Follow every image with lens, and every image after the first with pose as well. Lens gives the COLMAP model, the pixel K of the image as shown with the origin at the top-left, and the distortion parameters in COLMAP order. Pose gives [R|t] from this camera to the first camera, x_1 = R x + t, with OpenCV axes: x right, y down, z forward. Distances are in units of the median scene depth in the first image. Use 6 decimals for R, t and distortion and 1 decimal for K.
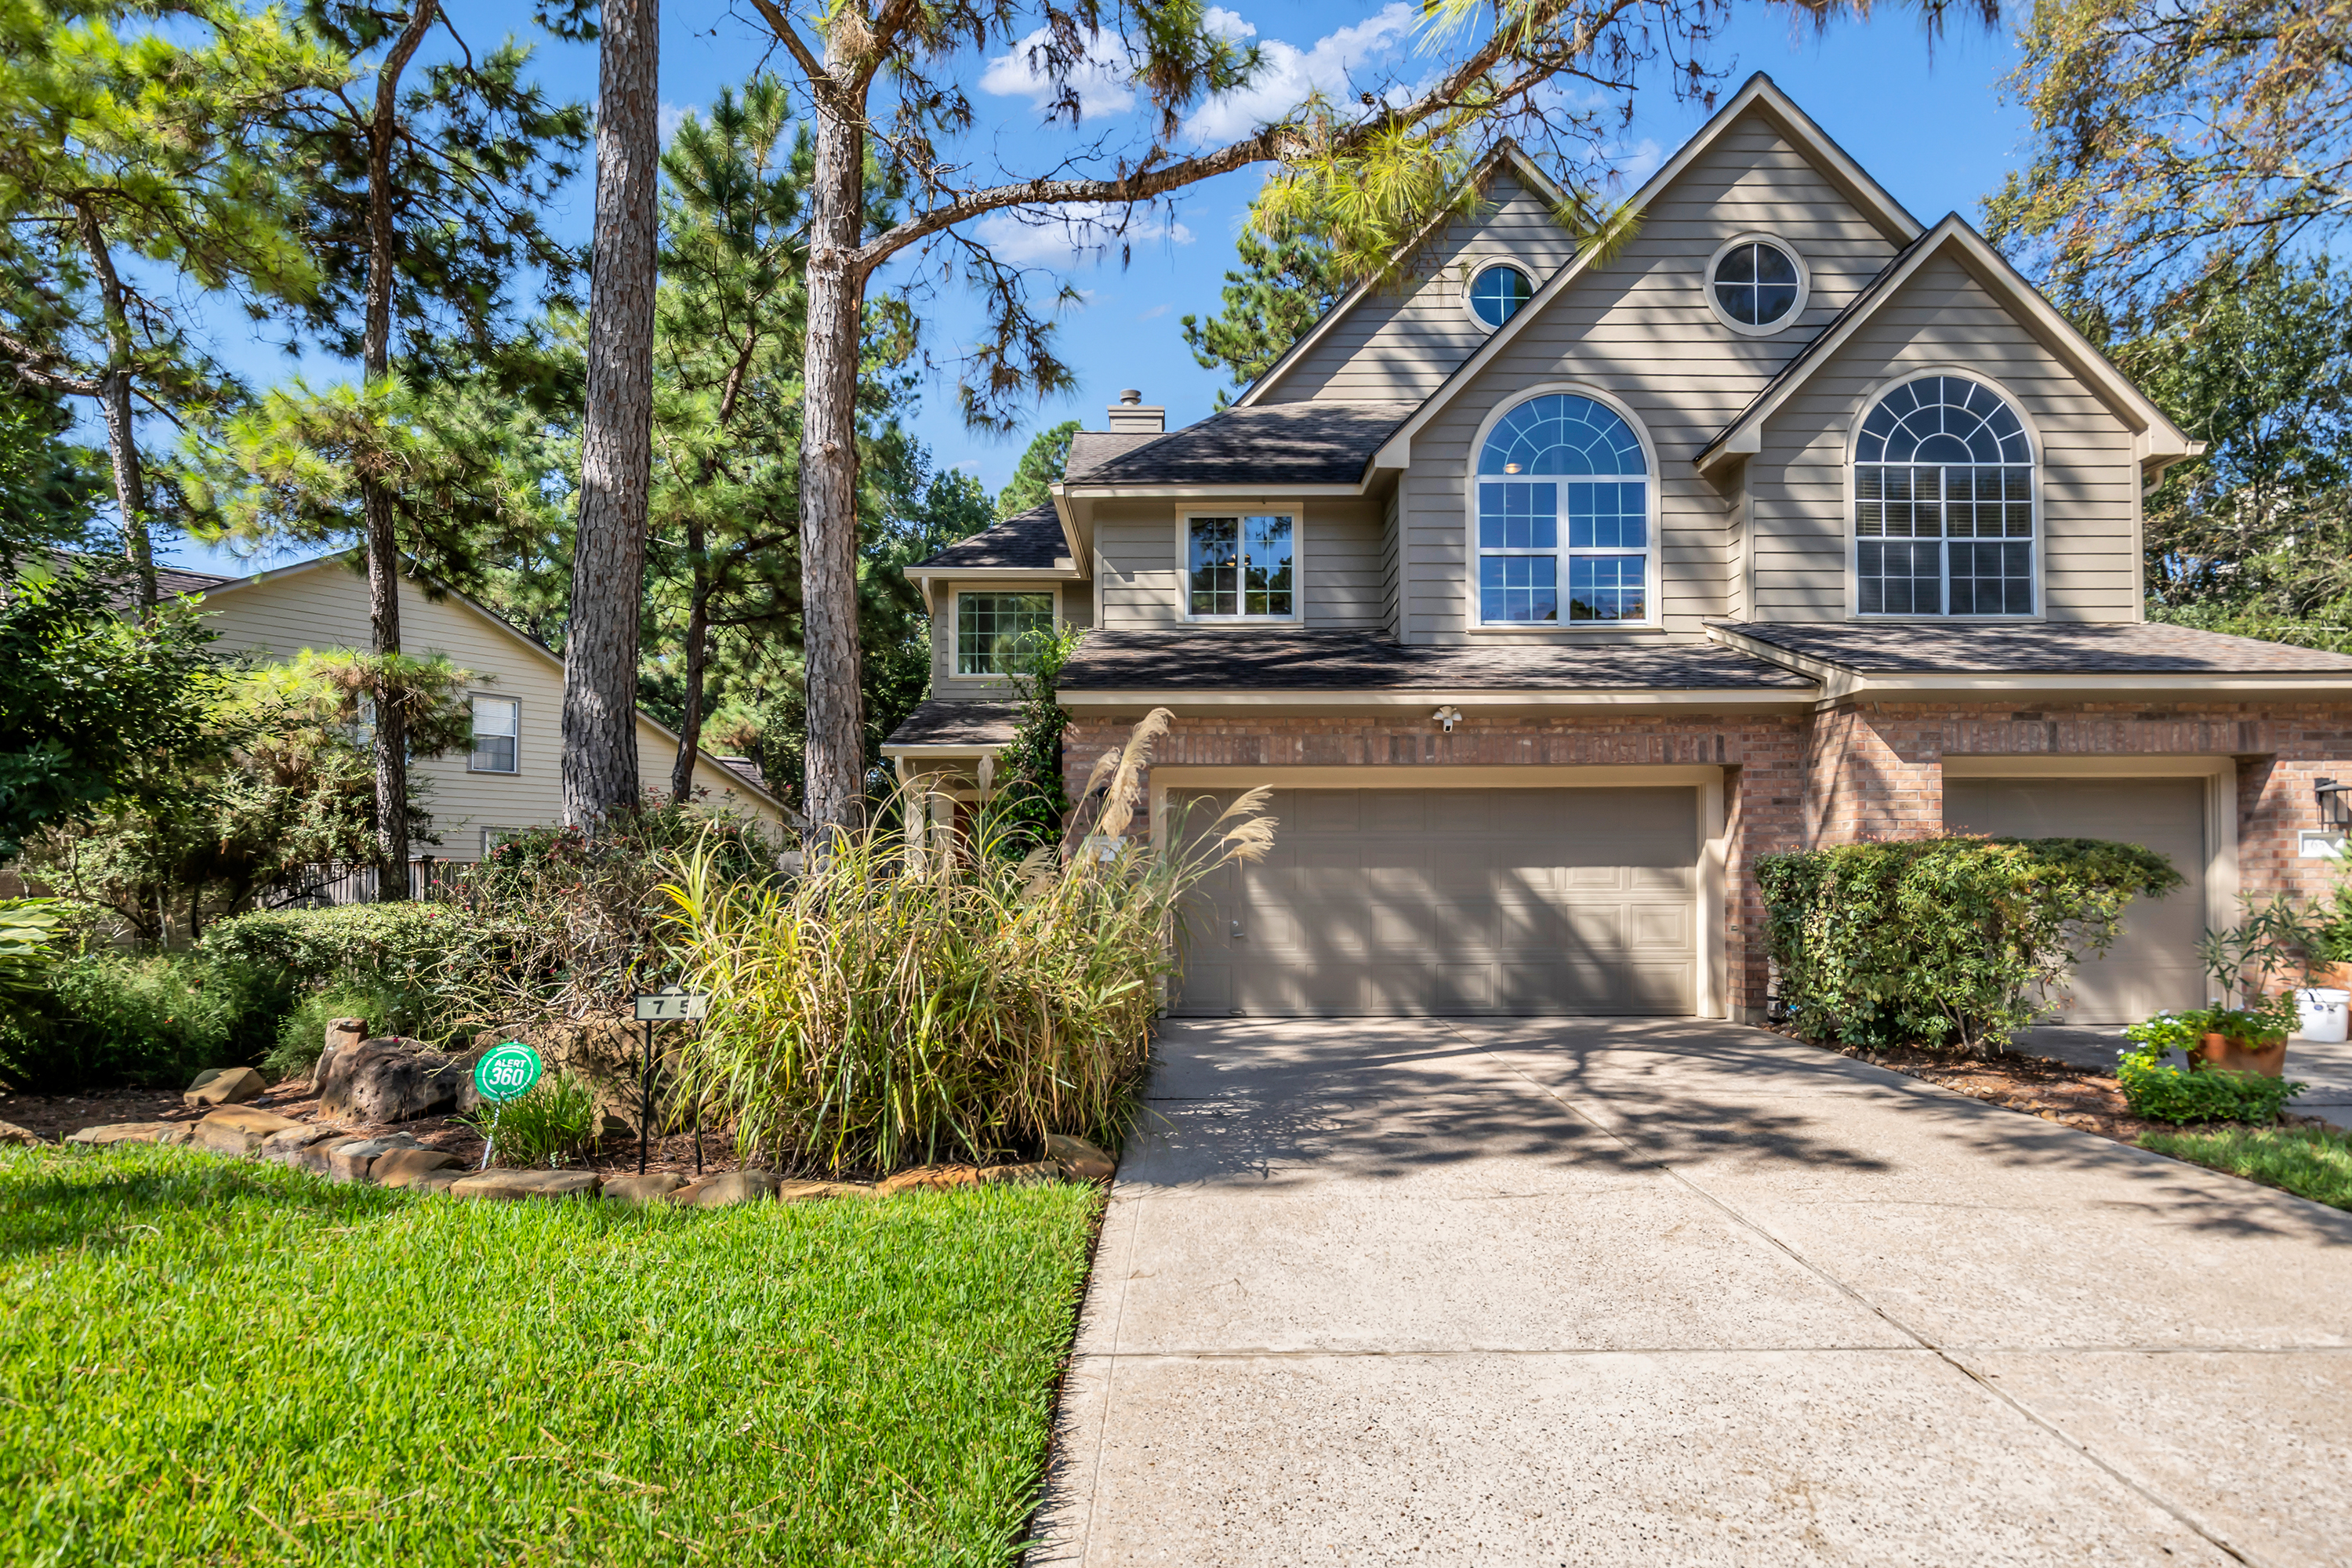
lens RADIAL K [[1084.0, 0, 1175.8], [0, 1084.0, 787.5], [0, 0, 1]] dist [-0.010423, 0.000354]
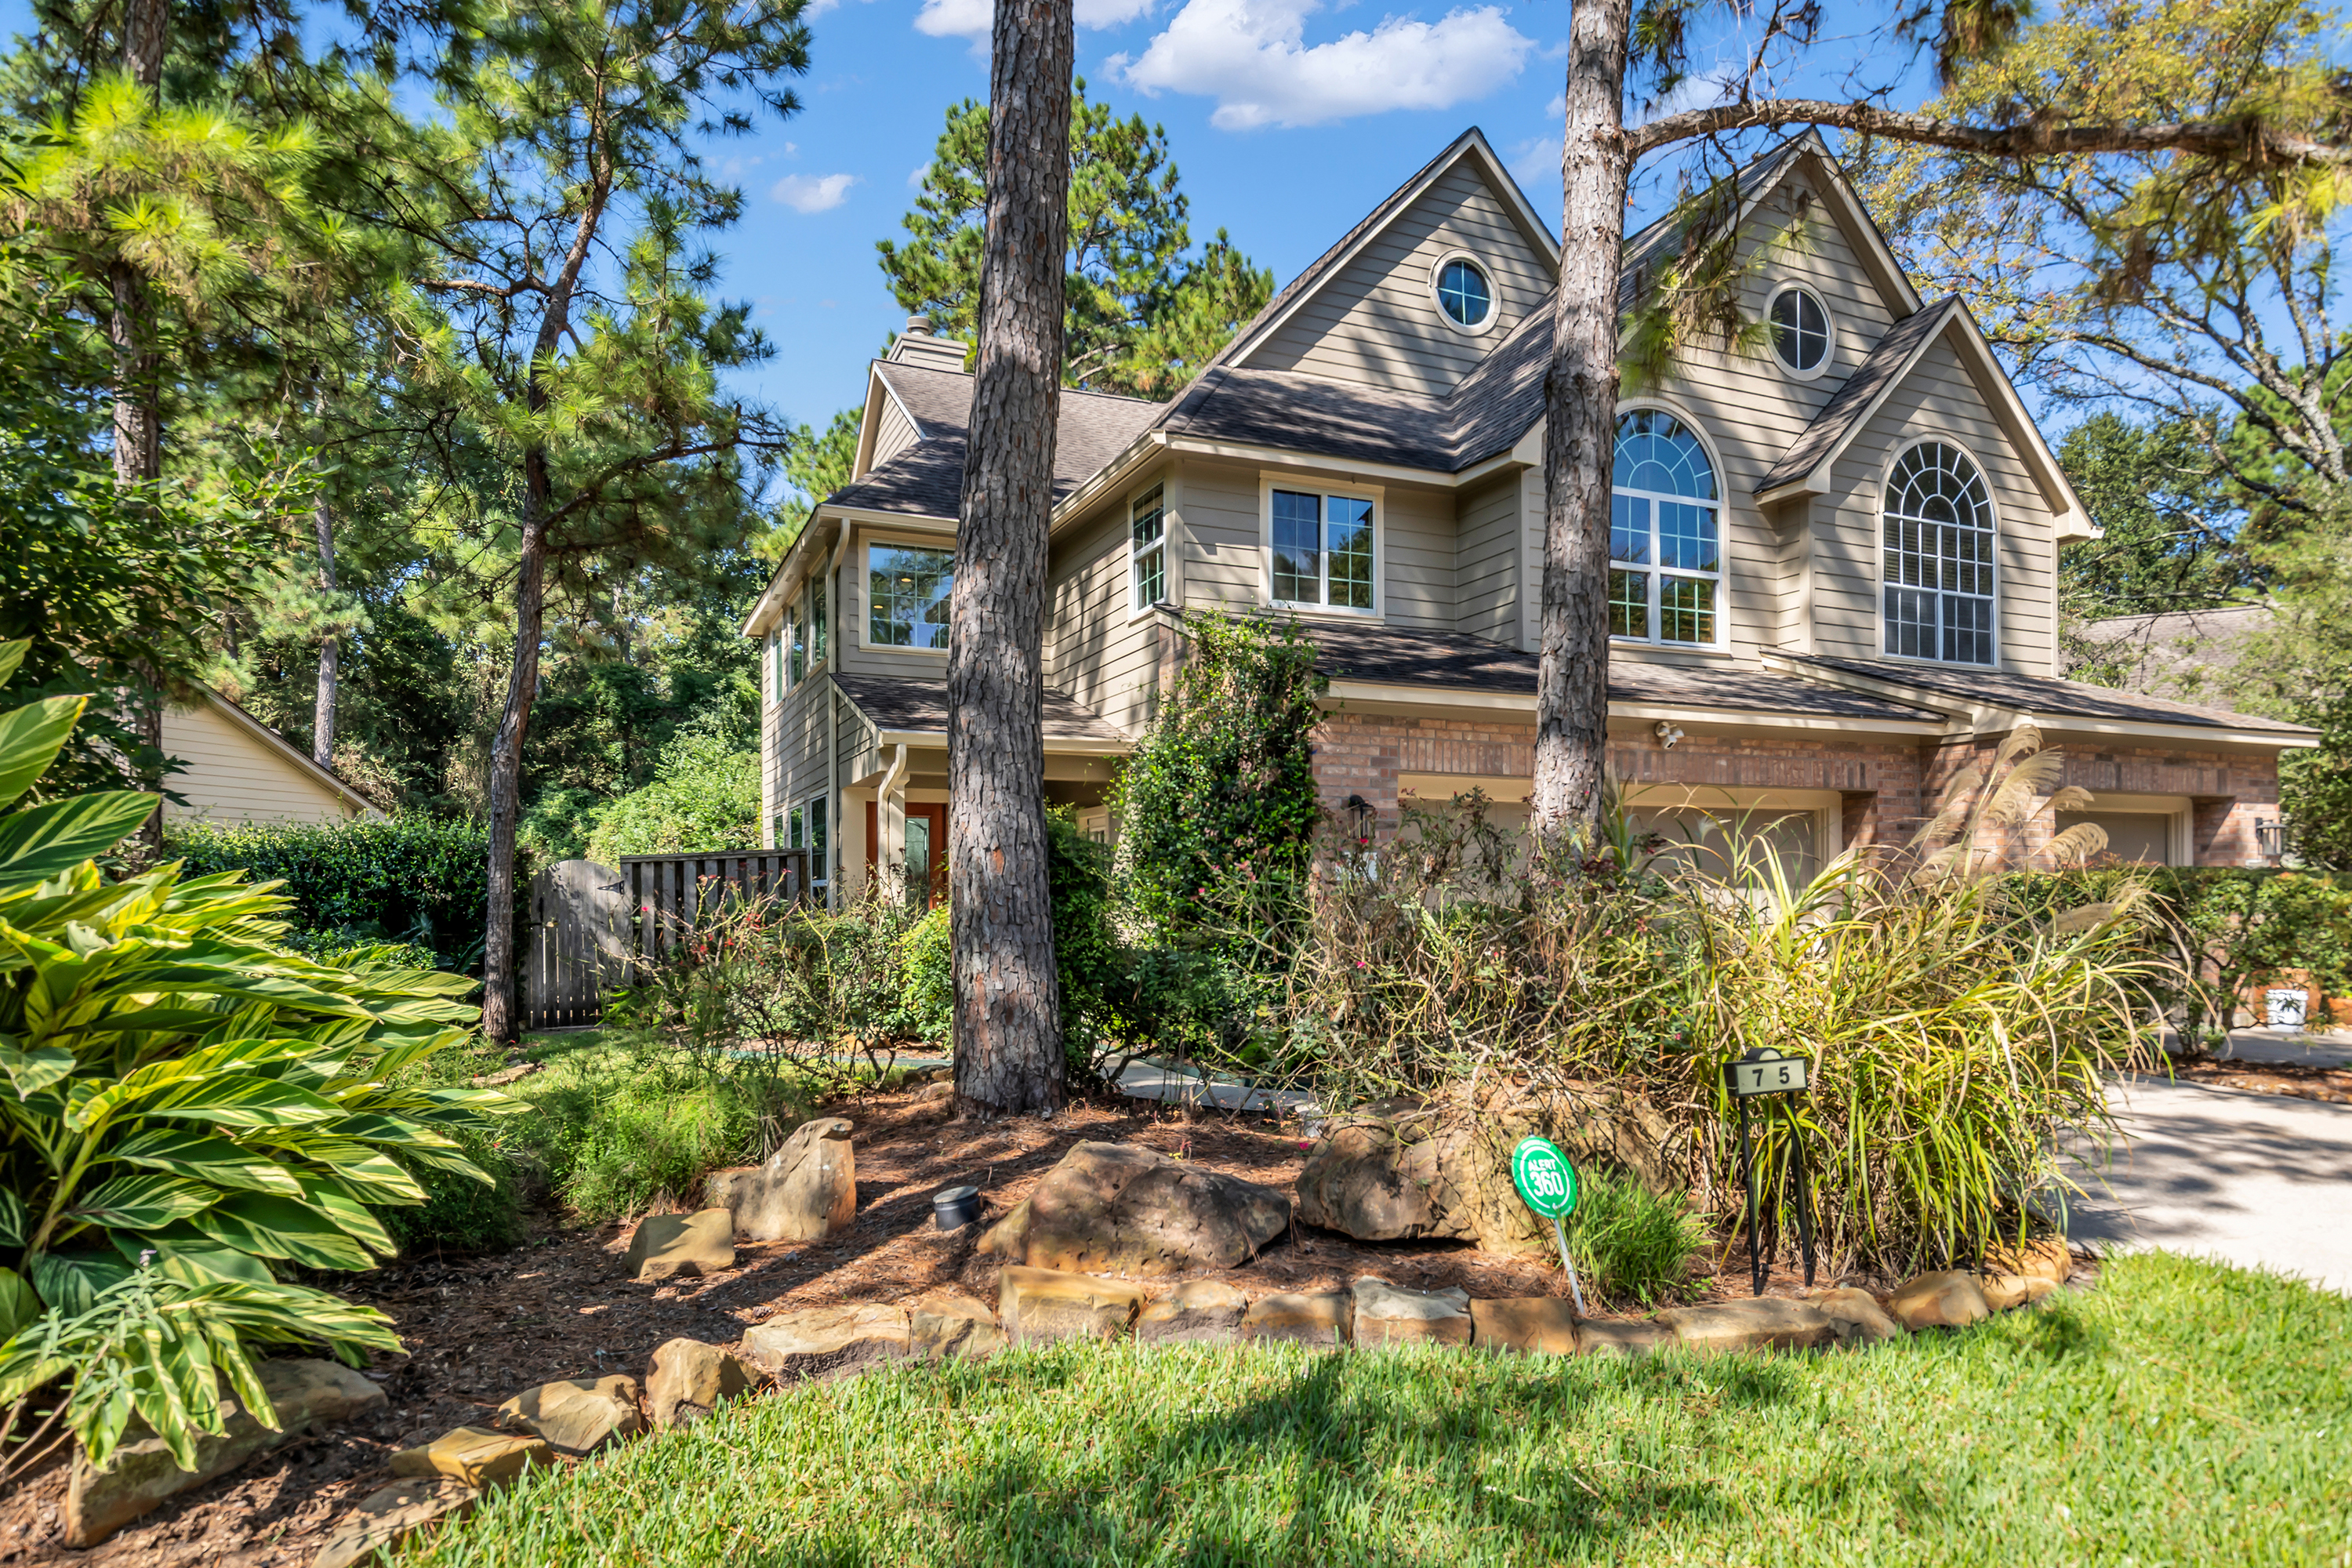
lens RADIAL K [[1173.6, 0, 1176.0], [0, 1173.6, 817.2], [0, 0, 1]] dist [-0.005707, 0.000004]
pose [[0.936783, 0.022798, 0.349169, -0.424672], [-0.031002, 0.999359, 0.017923, 0.003505], [-0.348536, -0.027615, 0.936888, 0.138632]]
